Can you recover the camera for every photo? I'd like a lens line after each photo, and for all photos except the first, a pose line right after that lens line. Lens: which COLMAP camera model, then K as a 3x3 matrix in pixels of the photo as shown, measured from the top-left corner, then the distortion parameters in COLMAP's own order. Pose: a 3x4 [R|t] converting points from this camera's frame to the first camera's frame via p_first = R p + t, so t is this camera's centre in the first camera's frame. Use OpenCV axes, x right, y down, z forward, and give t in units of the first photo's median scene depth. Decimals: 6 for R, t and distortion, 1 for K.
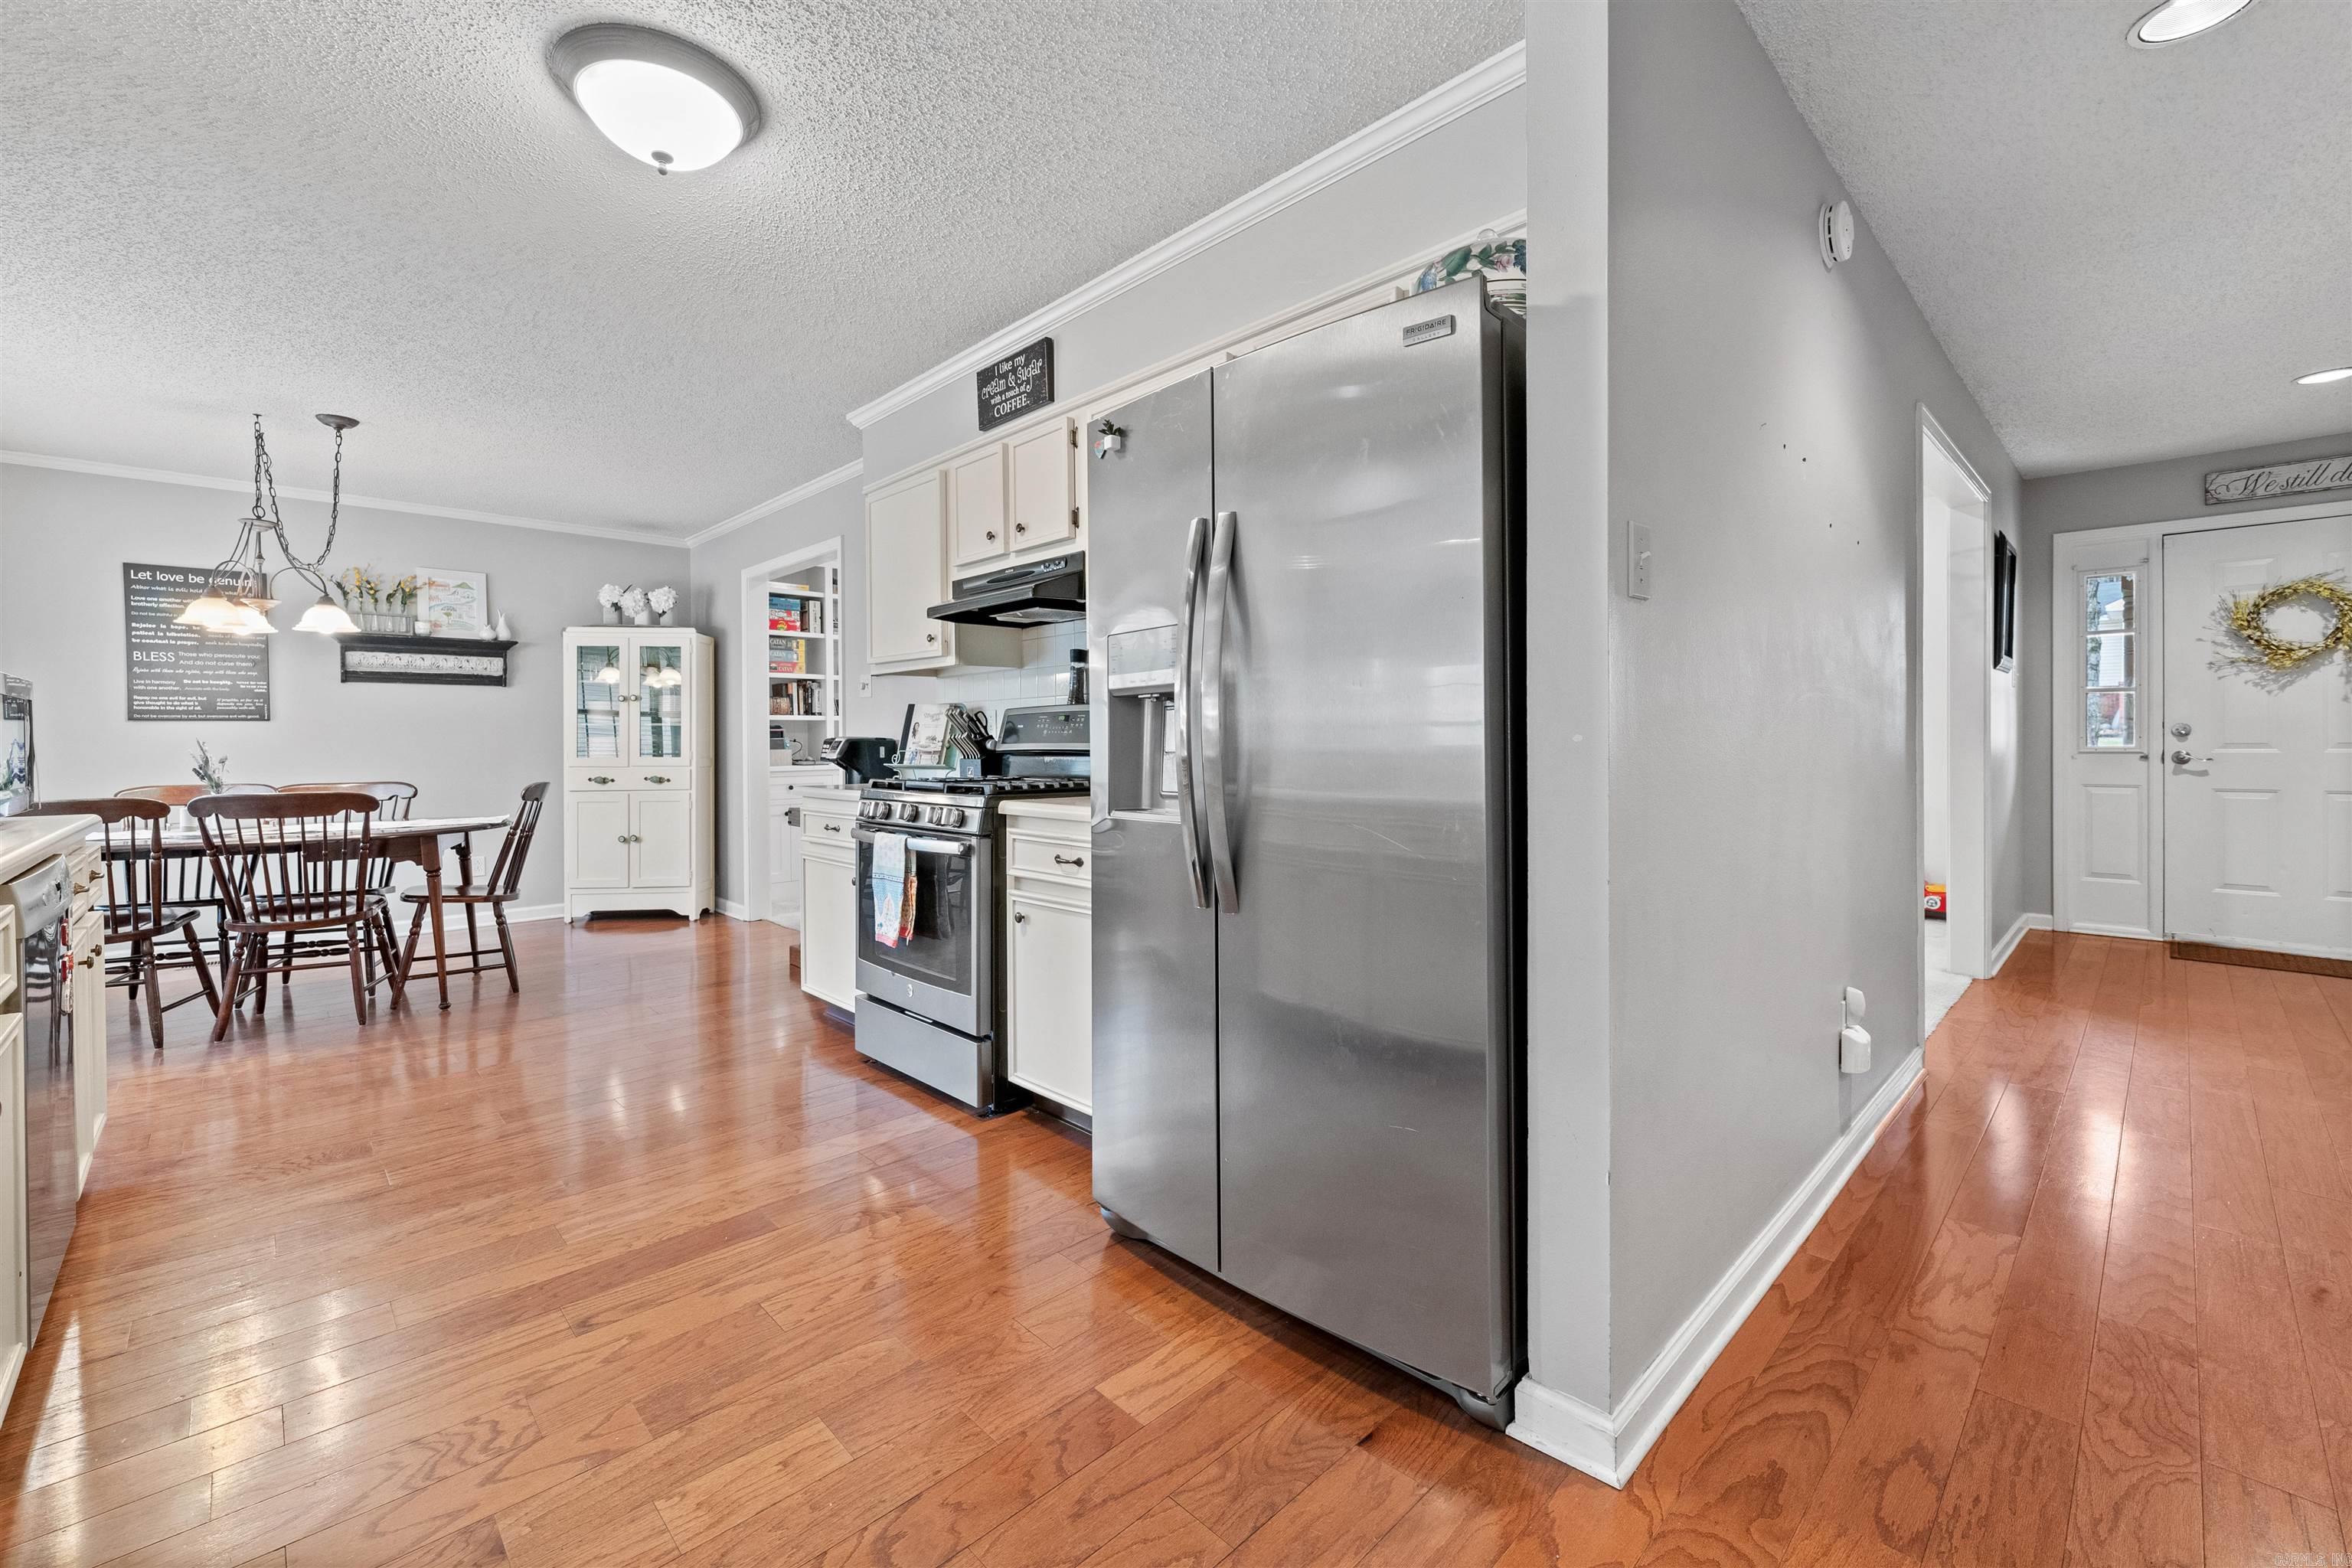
lens RADIAL K [[960.4, 0, 1175.3], [0, 960.4, 749.2], [0, 0, 1]] dist [0.000535, -0.000360]
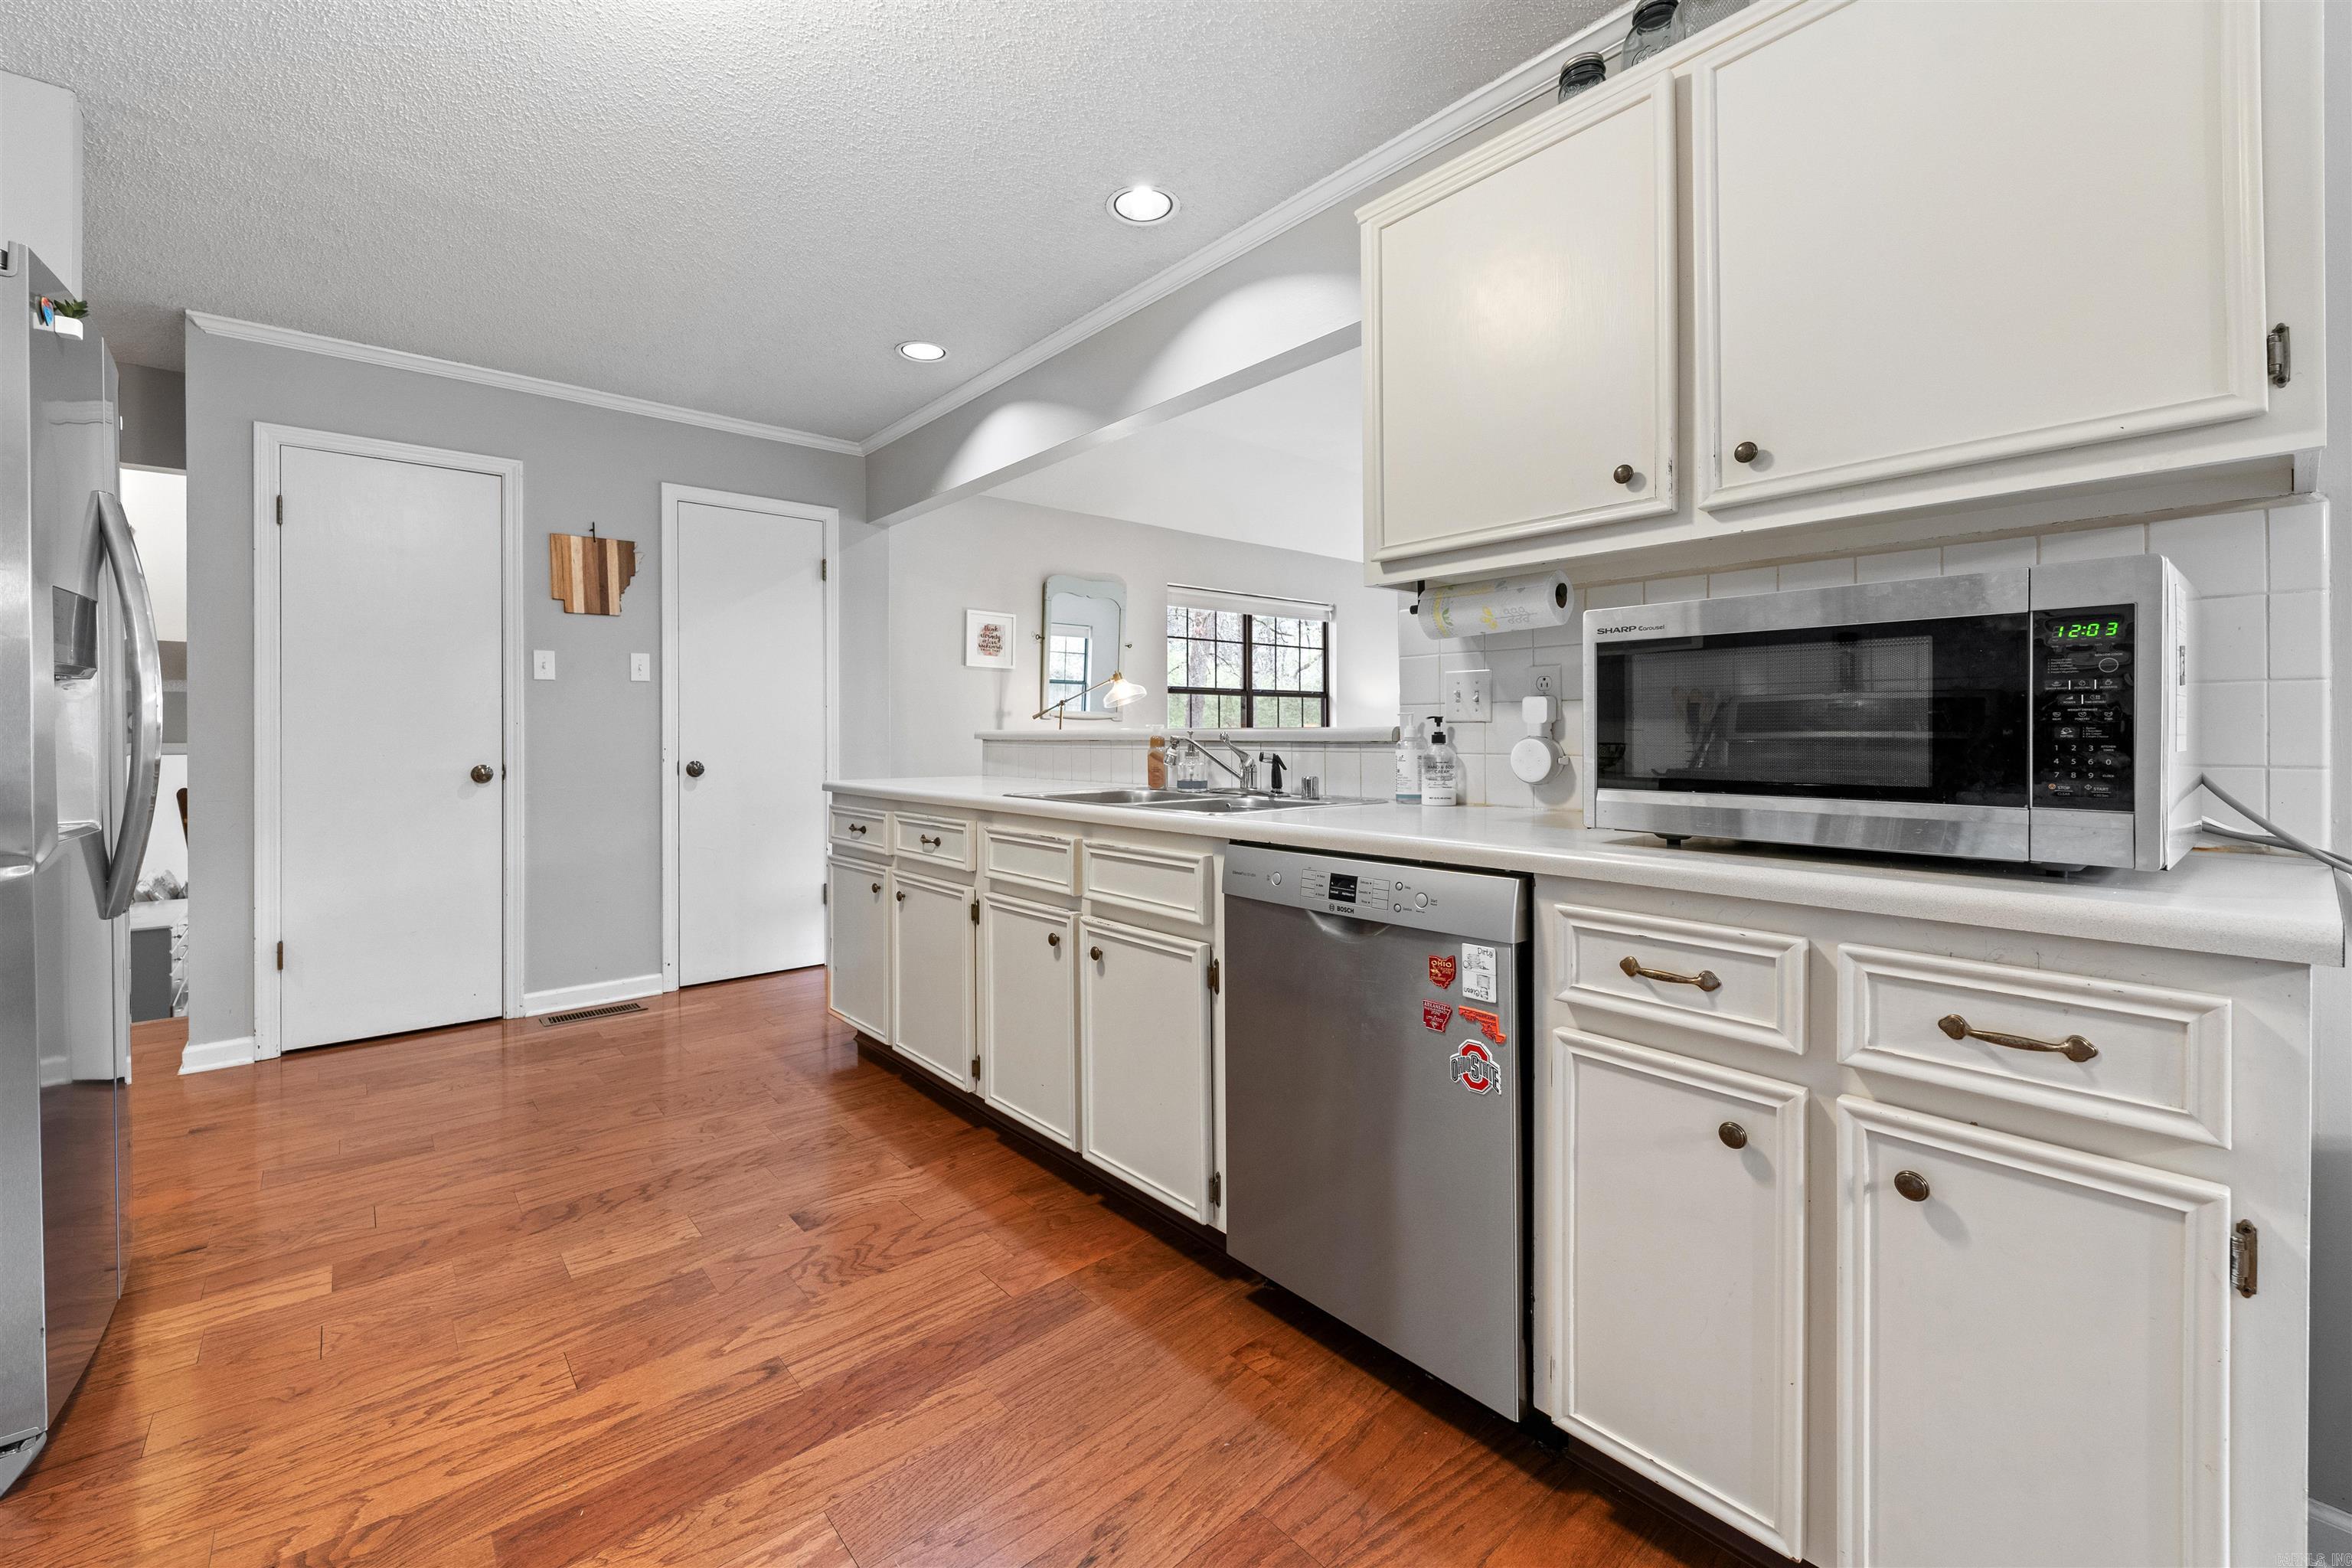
lens RADIAL K [[960.9, 0, 1164.3], [0, 960.9, 748.8], [0, 0, 1]] dist [0.013752, -0.006863]
pose [[-0.997799, 0.012572, 0.065104, -0.454600], [0.014410, 0.999509, 0.027839, -0.003311], [-0.064722, 0.028715, -0.997490, 0.807957]]
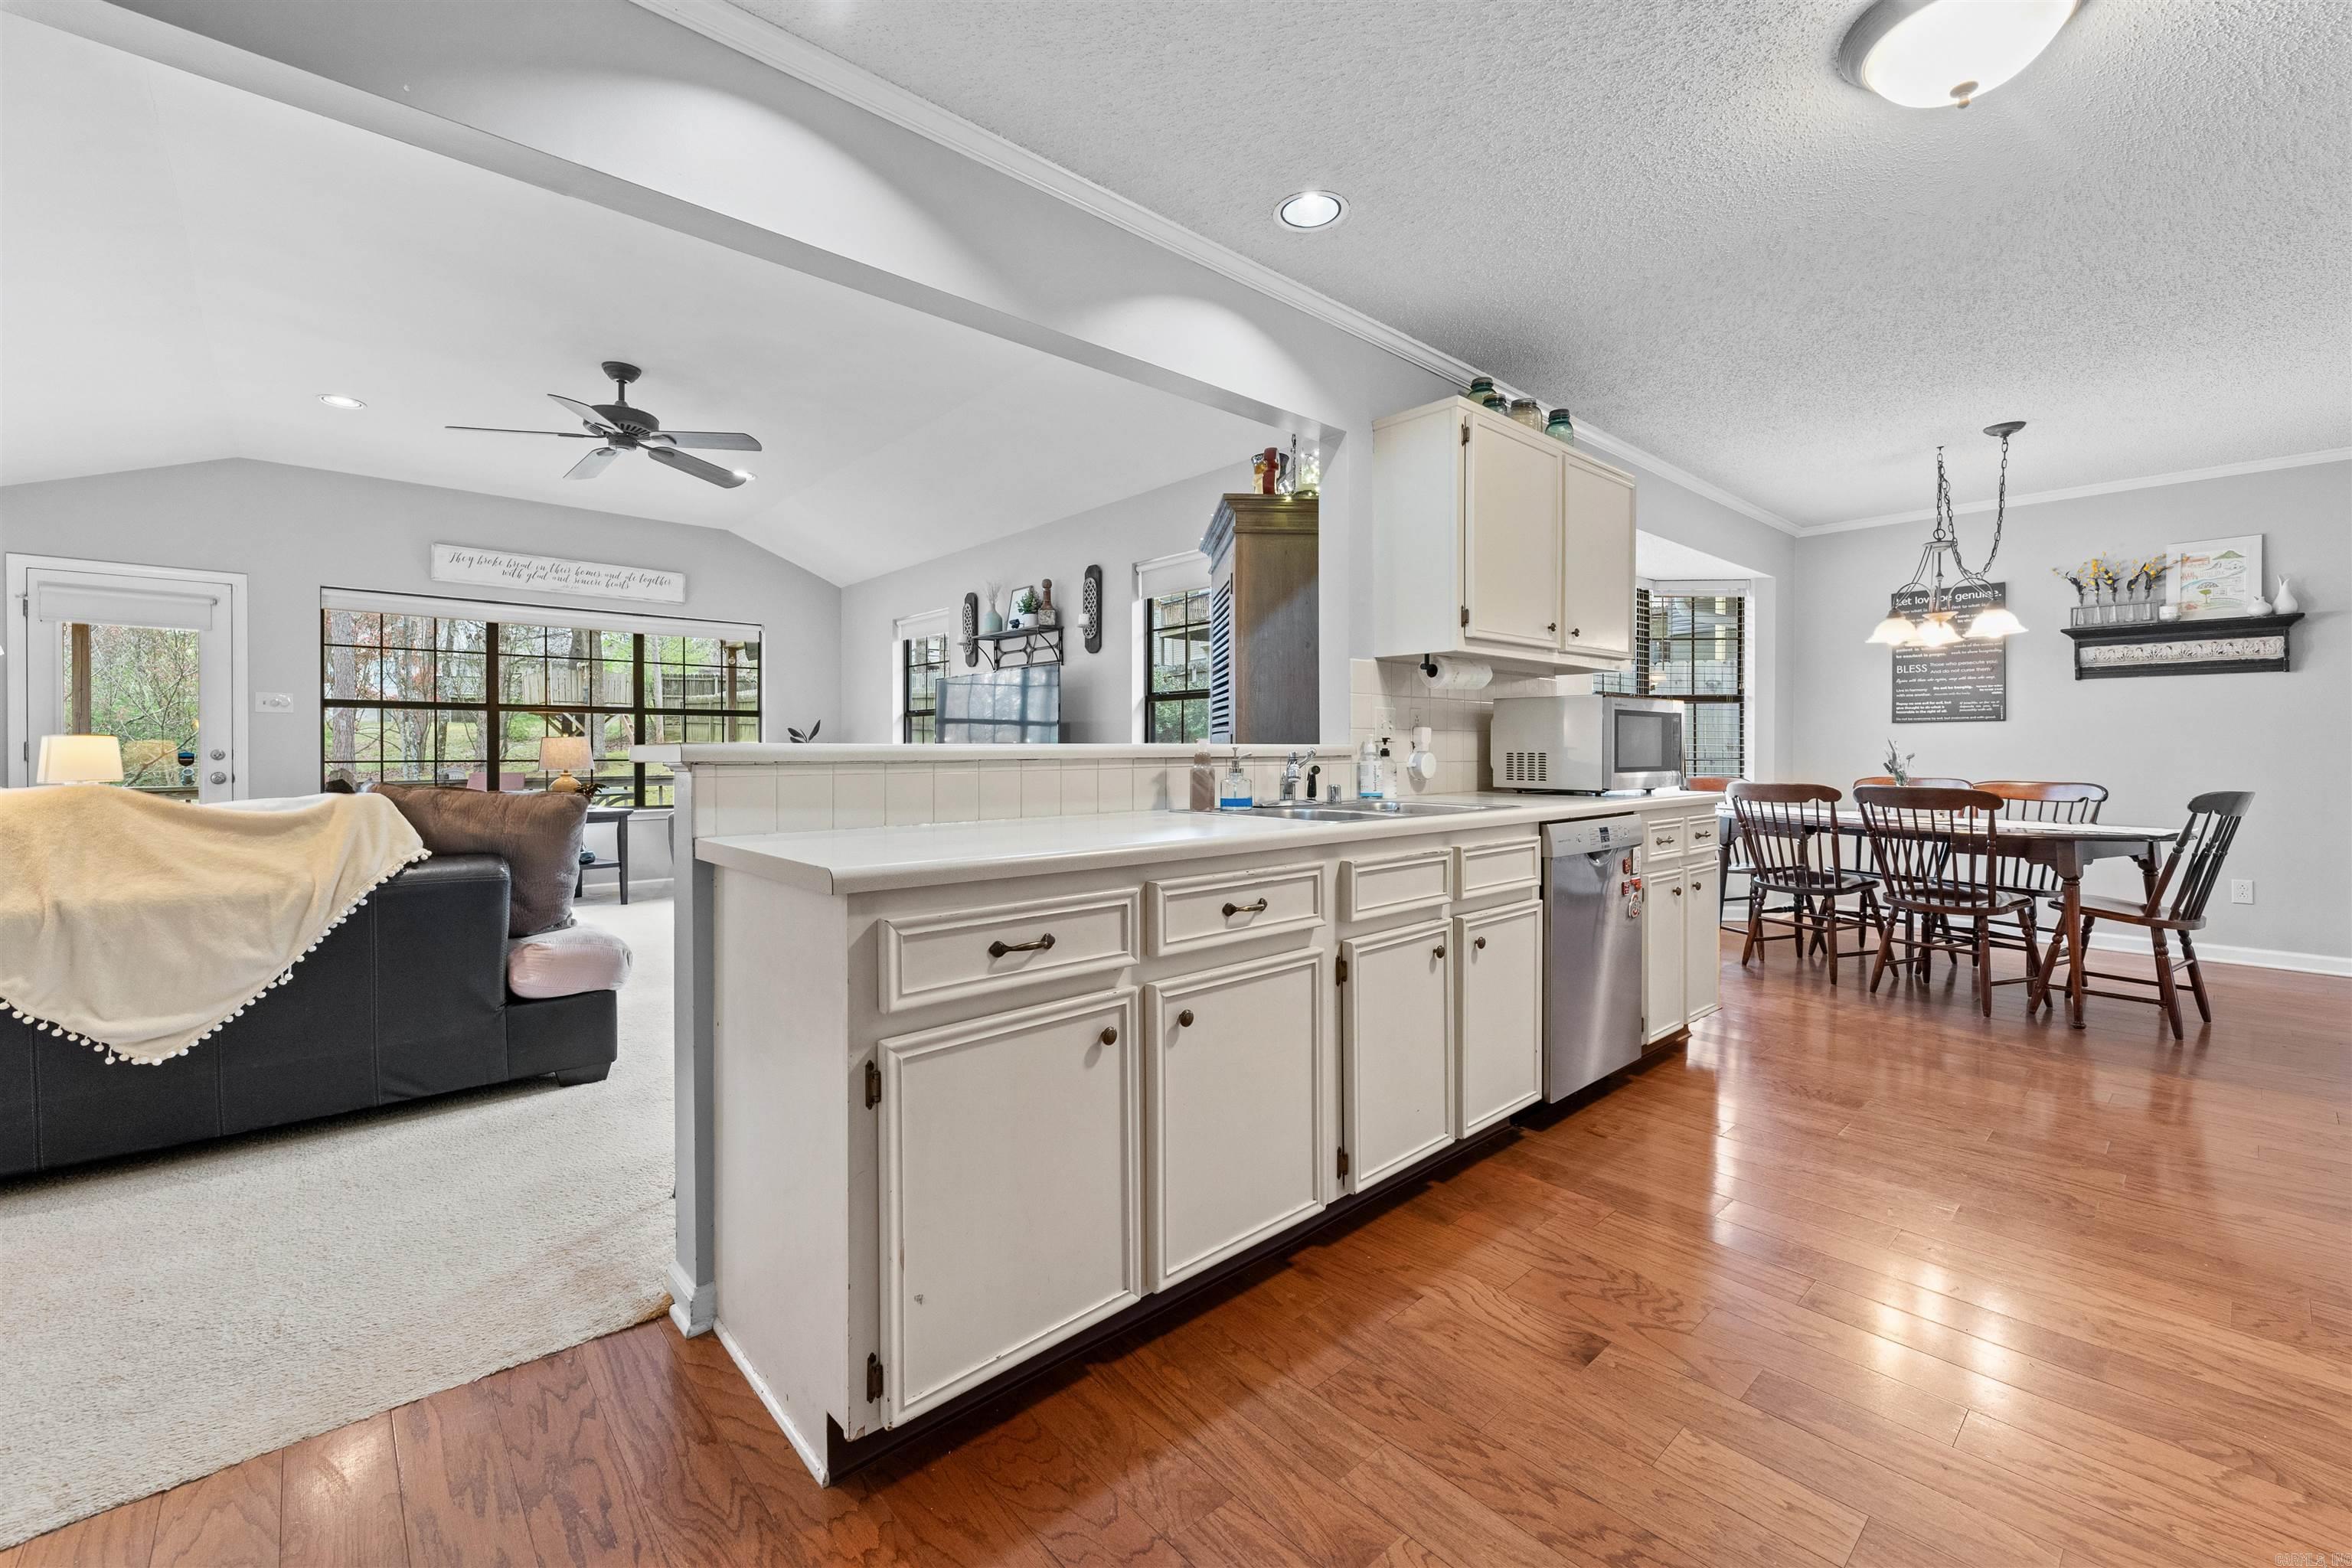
lens RADIAL K [[960.9, 0, 1164.3], [0, 960.9, 748.8], [0, 0, 1]] dist [0.013752, -0.006863]
pose [[-0.042789, 0.009745, -0.999037, 0.195617], [-0.008733, 0.999911, 0.010128, -0.001787], [0.999046, 0.009158, -0.042700, 0.146055]]
